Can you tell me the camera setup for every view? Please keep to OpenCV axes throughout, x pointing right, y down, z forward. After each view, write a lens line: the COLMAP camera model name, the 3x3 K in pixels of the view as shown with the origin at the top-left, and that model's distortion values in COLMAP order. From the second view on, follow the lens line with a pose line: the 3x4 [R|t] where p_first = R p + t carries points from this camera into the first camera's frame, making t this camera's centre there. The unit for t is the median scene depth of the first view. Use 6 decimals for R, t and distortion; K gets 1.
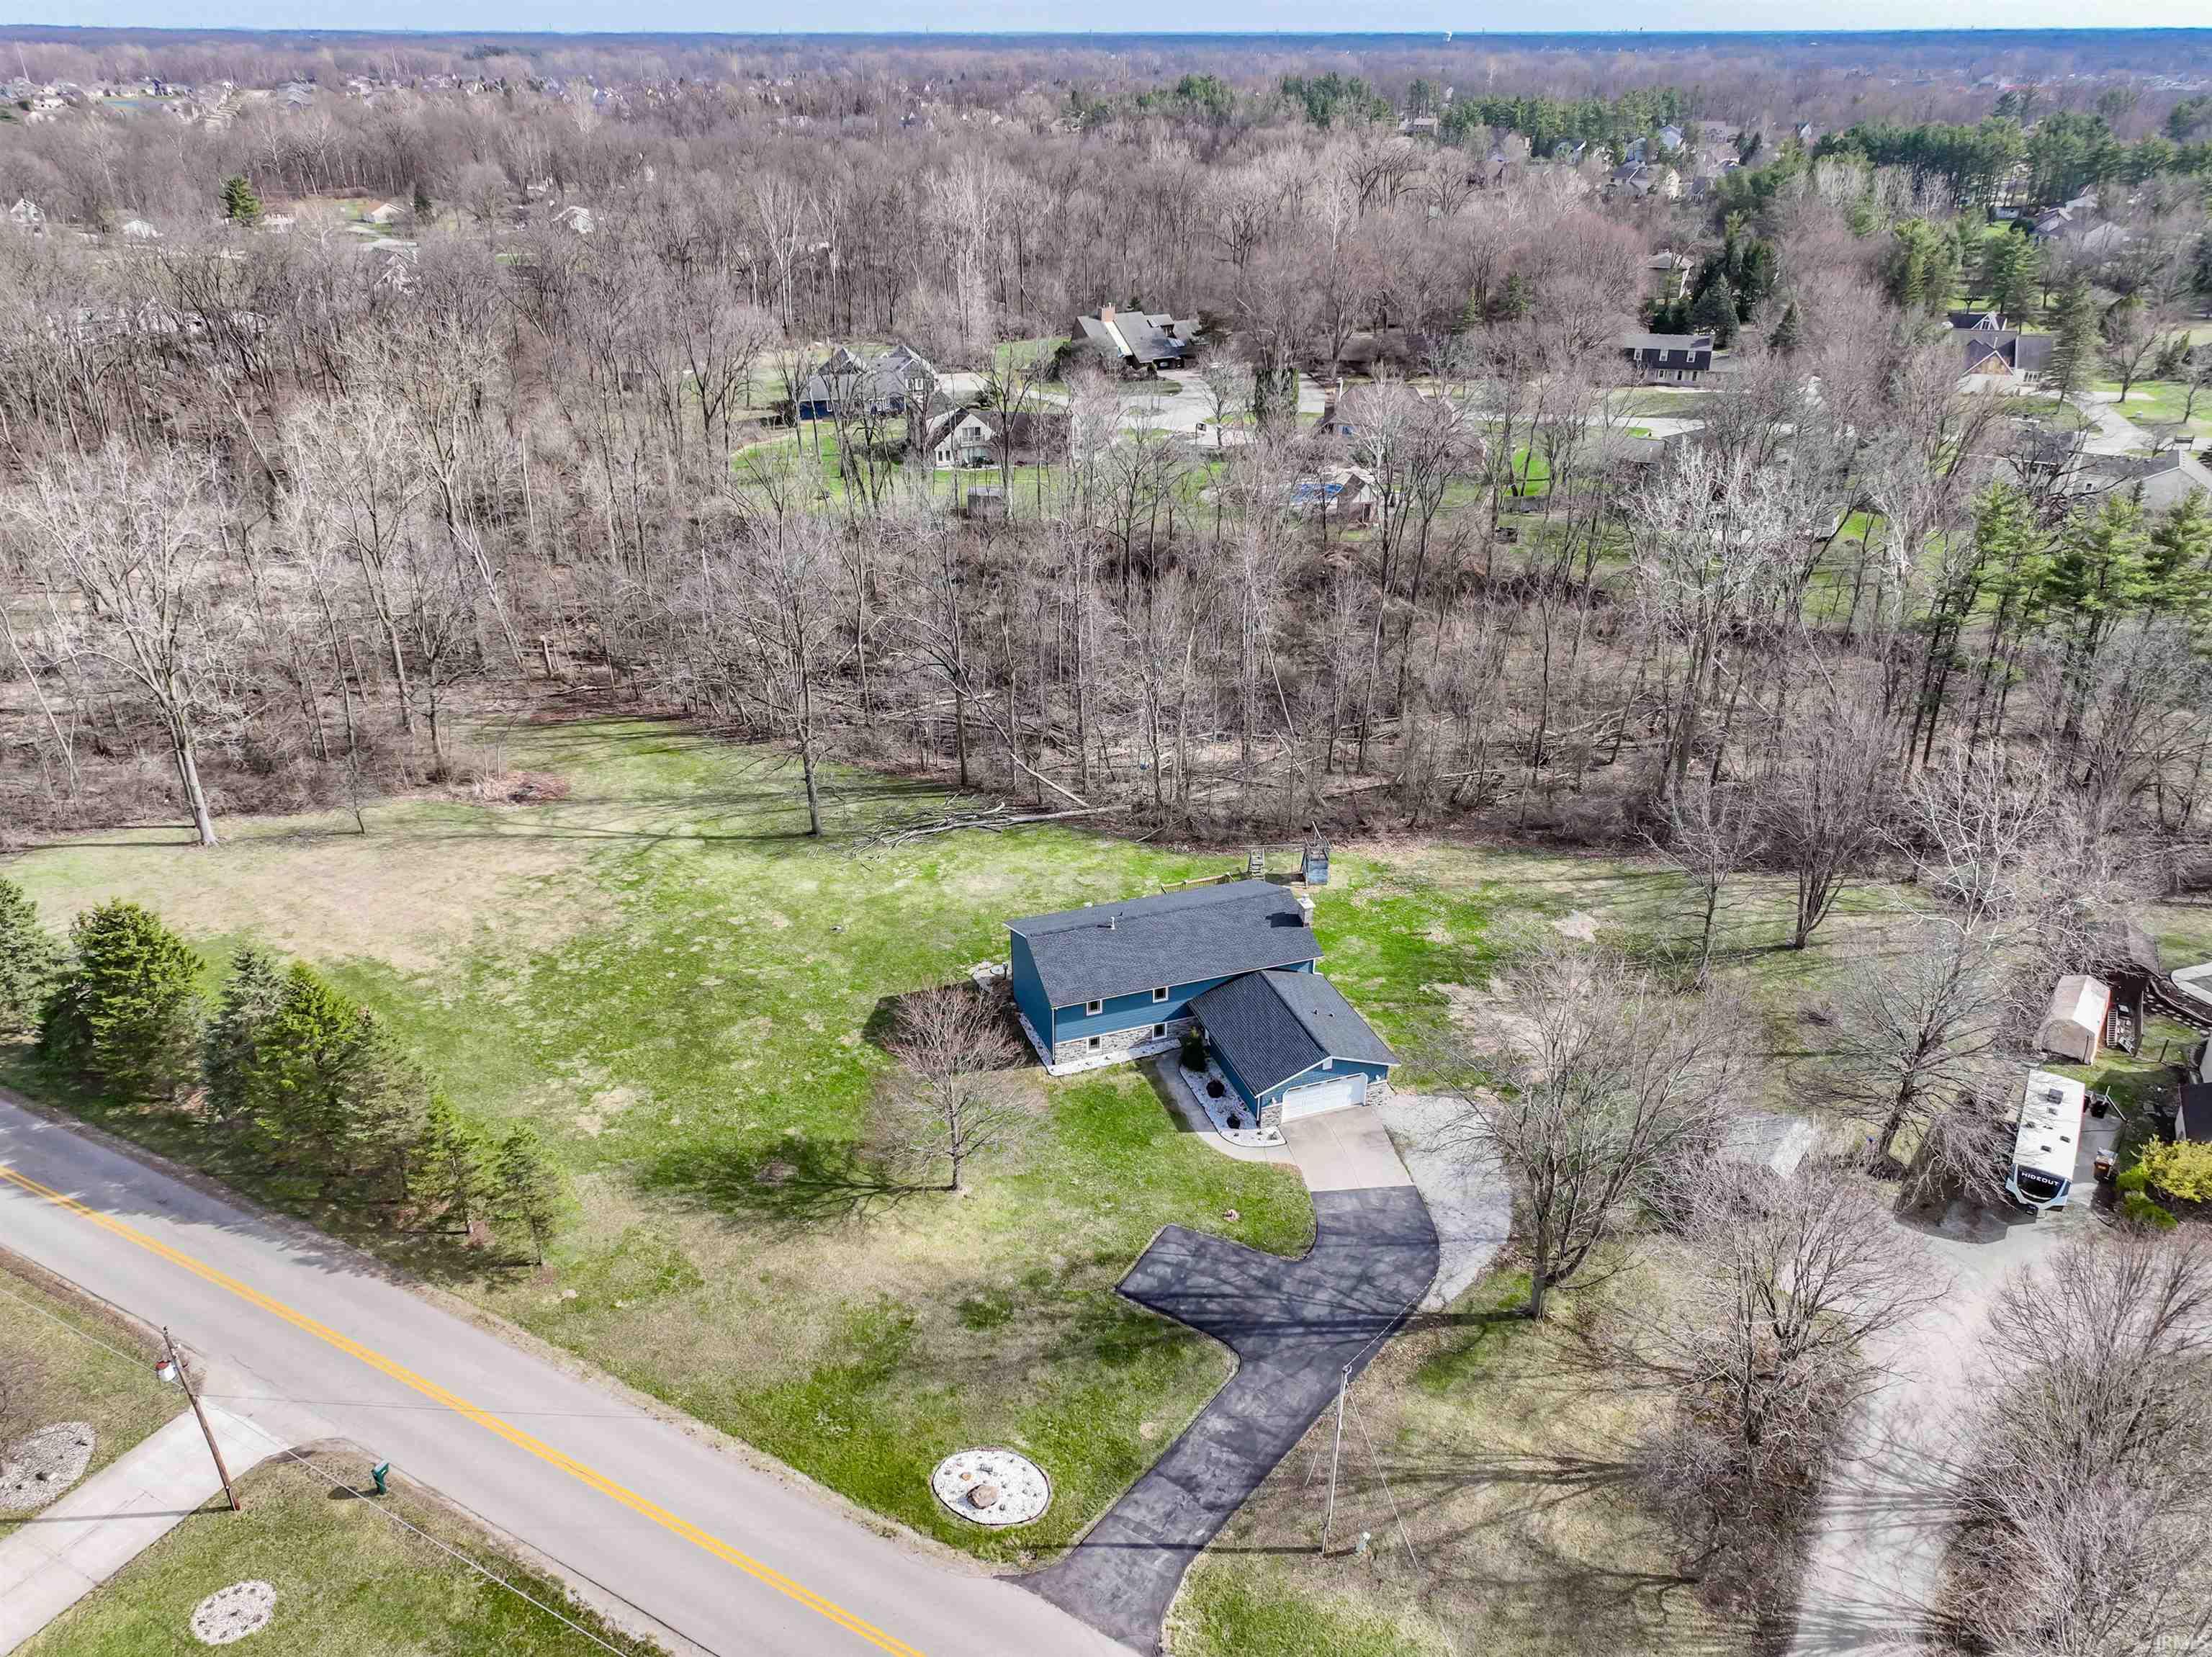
lens RADIAL K [[1650.9, 0, 1102.5], [0, 1650.9, 824.1], [0, 0, 1]] dist [0.012857, 0.004523]
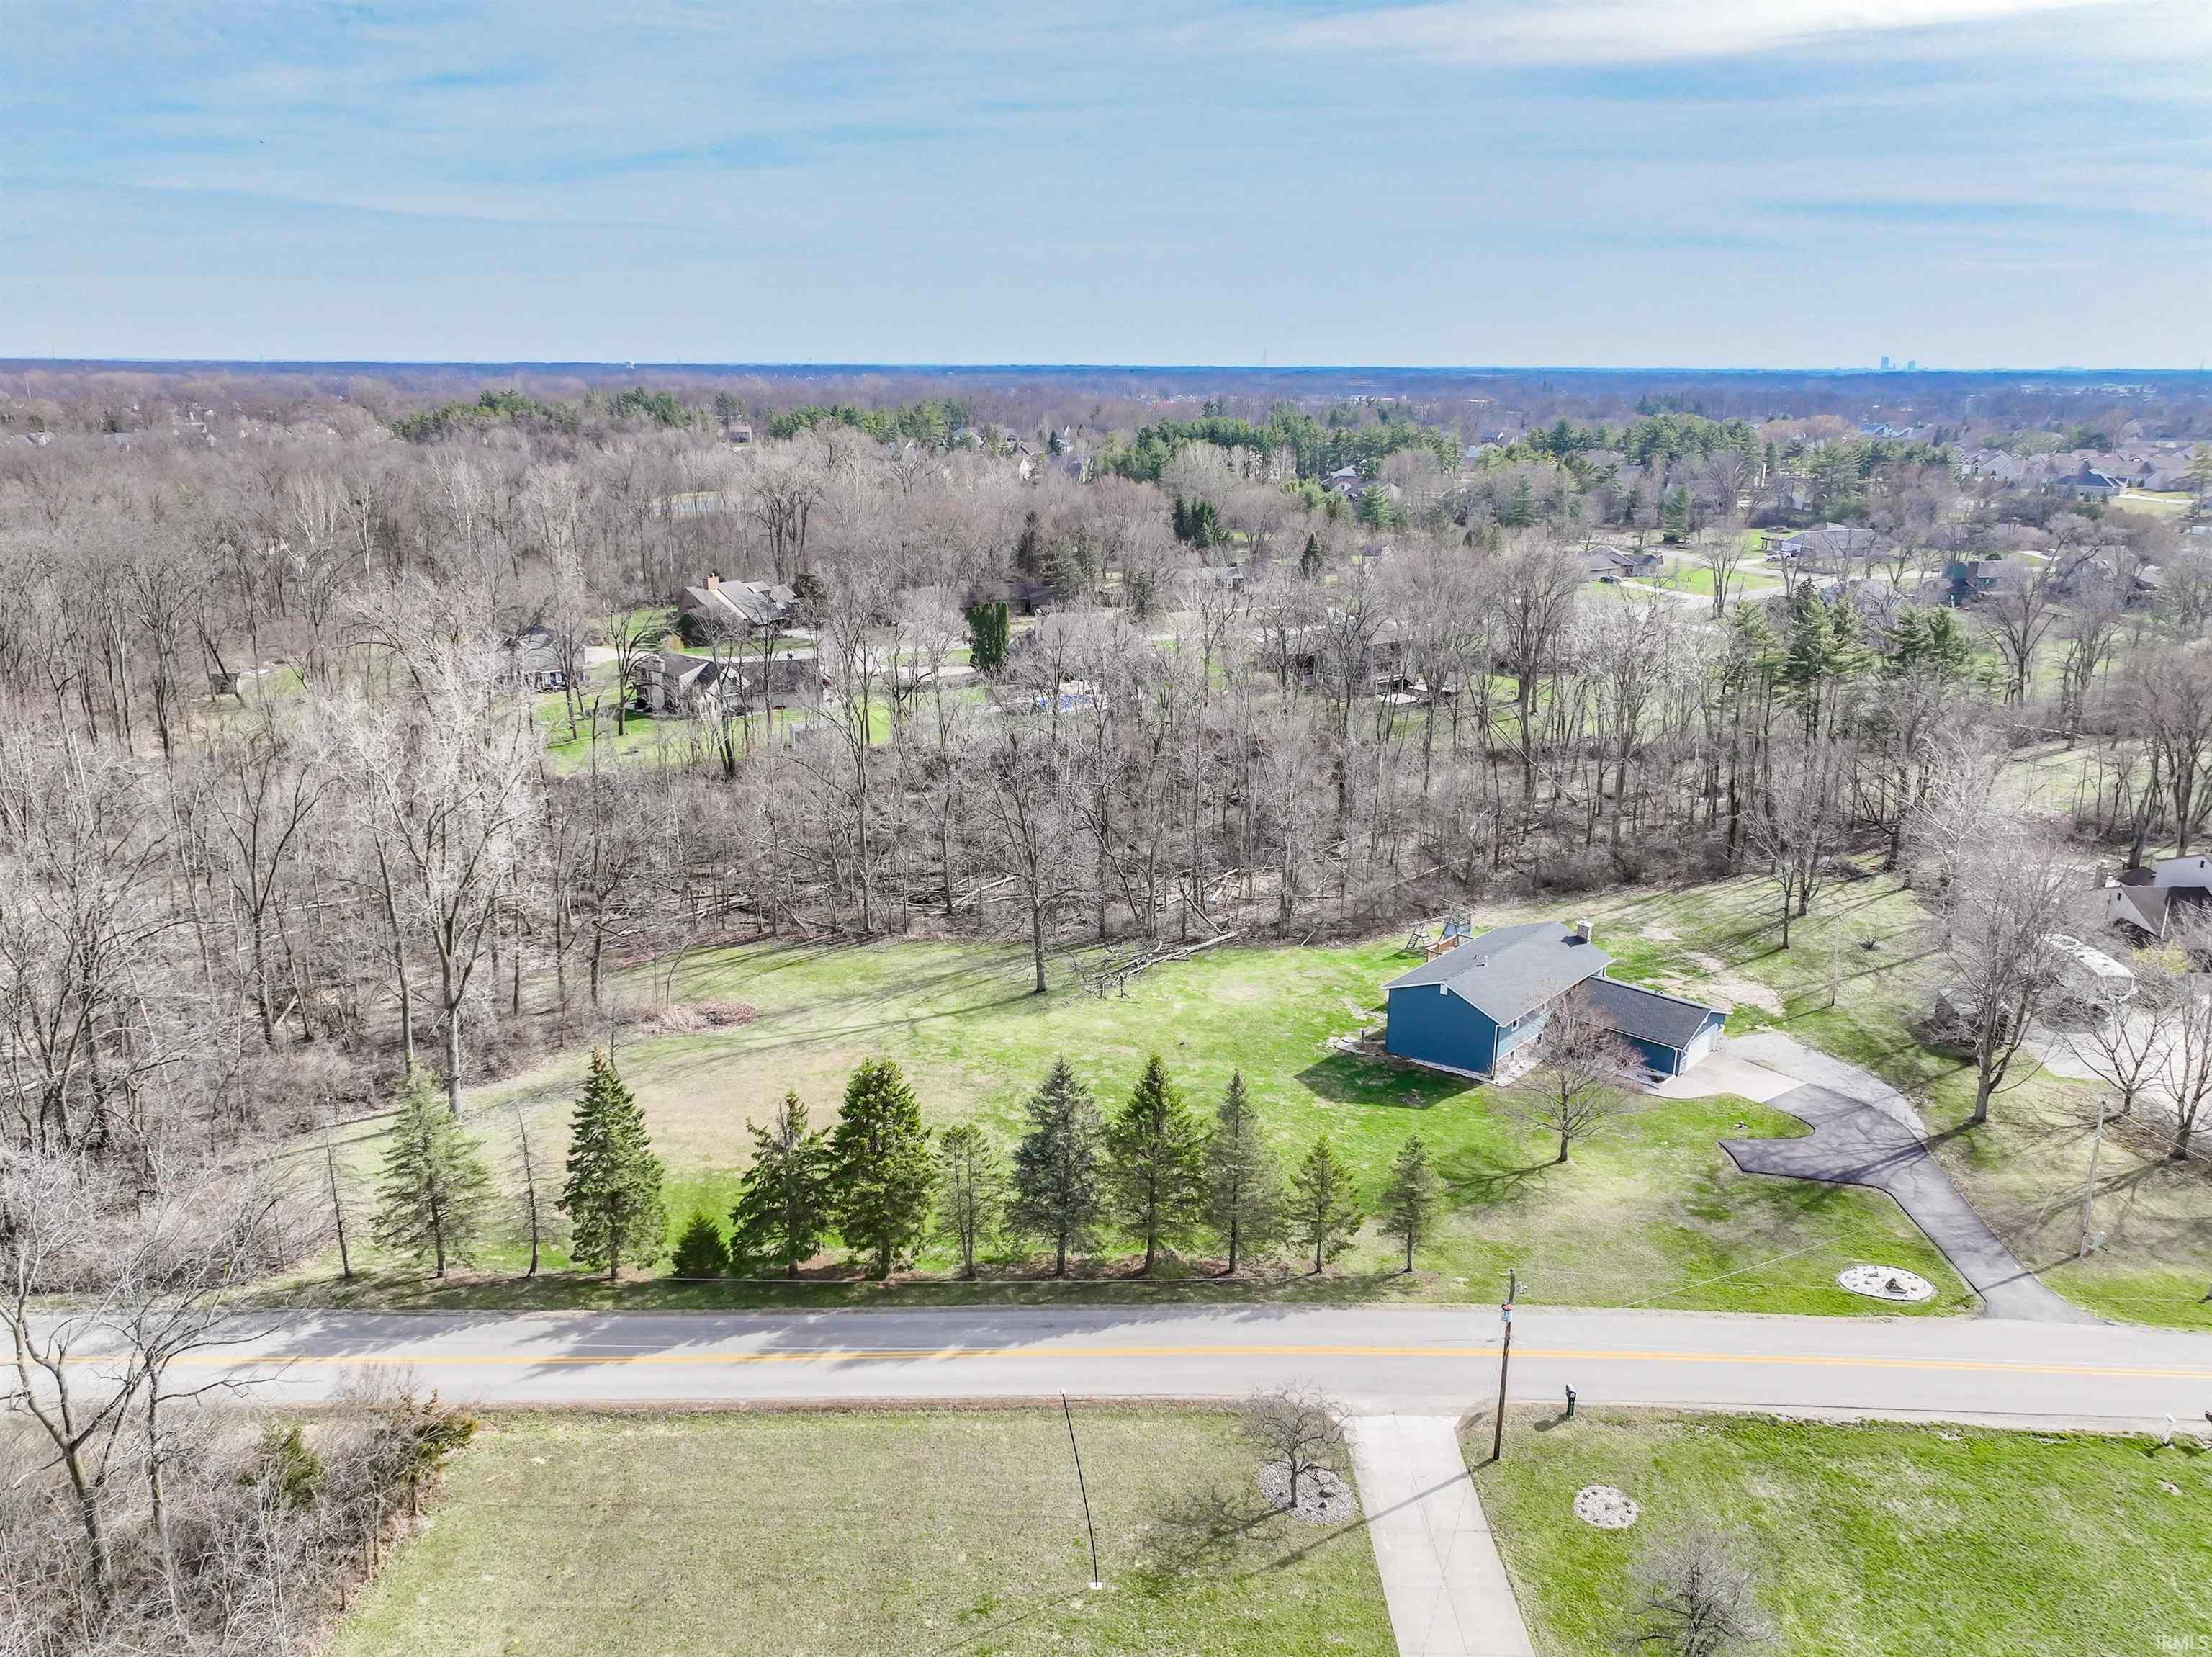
lens RADIAL K [[1548.1, 0, 1107.0], [0, 1548.1, 831.8], [0, 0, 1]] dist [0.002265, 0.015815]
pose [[0.885770, -0.135137, 0.444014, -0.841081], [0.200506, 0.974211, -0.103489, 0.026792], [-0.418579, 0.180695, 0.890023, 0.040703]]
